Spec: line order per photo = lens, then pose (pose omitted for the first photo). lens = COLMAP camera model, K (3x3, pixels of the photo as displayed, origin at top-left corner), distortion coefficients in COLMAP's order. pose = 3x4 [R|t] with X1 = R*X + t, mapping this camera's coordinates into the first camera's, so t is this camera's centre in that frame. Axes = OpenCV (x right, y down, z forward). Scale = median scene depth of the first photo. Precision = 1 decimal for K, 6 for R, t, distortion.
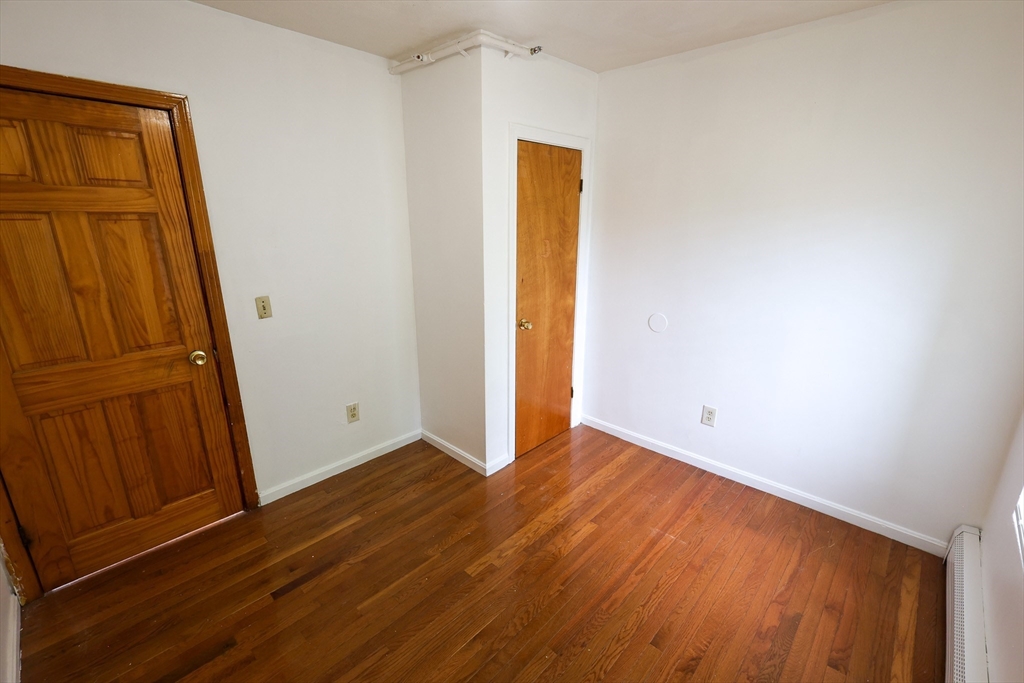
lens RADIAL K [[445.1, 0, 516.2], [0, 445.1, 341.7], [0, 0, 1]] dist [0.021998, 0.000177]
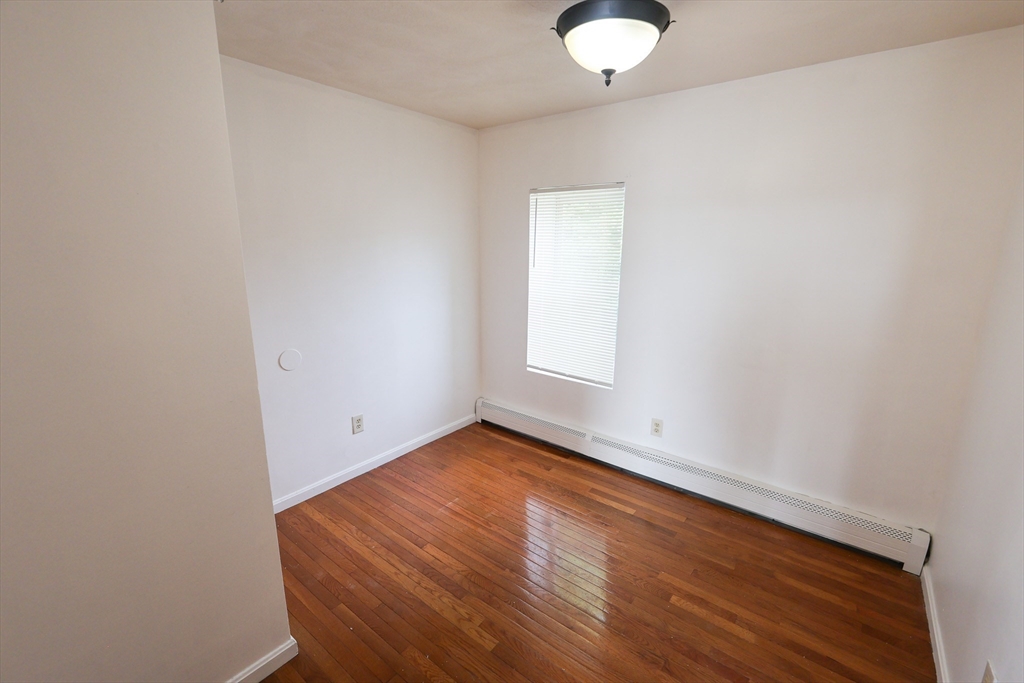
lens RADIAL K [[445.1, 0, 509.3], [0, 445.1, 339.7], [0, 0, 1]] dist [0.021998, 0.000177]
pose [[-0.064389, -0.222186, 0.972876, -0.755810], [0.272134, 0.934040, 0.231327, -0.222633], [-0.960103, 0.279648, 0.000323, 0.722274]]
